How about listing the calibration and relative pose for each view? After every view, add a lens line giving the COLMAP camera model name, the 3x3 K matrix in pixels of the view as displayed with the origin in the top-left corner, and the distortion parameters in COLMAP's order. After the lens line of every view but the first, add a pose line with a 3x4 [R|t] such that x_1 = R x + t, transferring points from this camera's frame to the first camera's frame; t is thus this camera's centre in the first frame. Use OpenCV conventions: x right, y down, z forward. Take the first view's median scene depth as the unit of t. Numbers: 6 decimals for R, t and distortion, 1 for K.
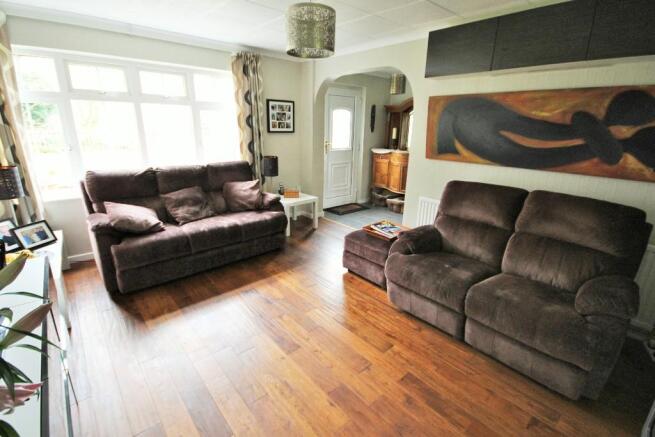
lens RADIAL K [[306.4, 0, 329.6], [0, 306.4, 216.3], [0, 0, 1]] dist [0.000427, -0.006713]
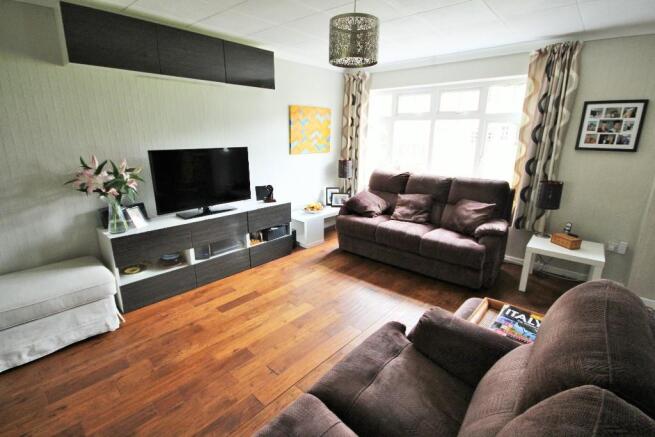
lens RADIAL K [[306.4, 0, 329.6], [0, 306.4, 216.3], [0, 0, 1]] dist [0.000427, -0.006713]
pose [[0.121134, 0.237549, -0.963793, 0.501672], [-0.292525, 0.936367, 0.194023, -0.116710], [0.948554, 0.258431, 0.182915, 0.436037]]
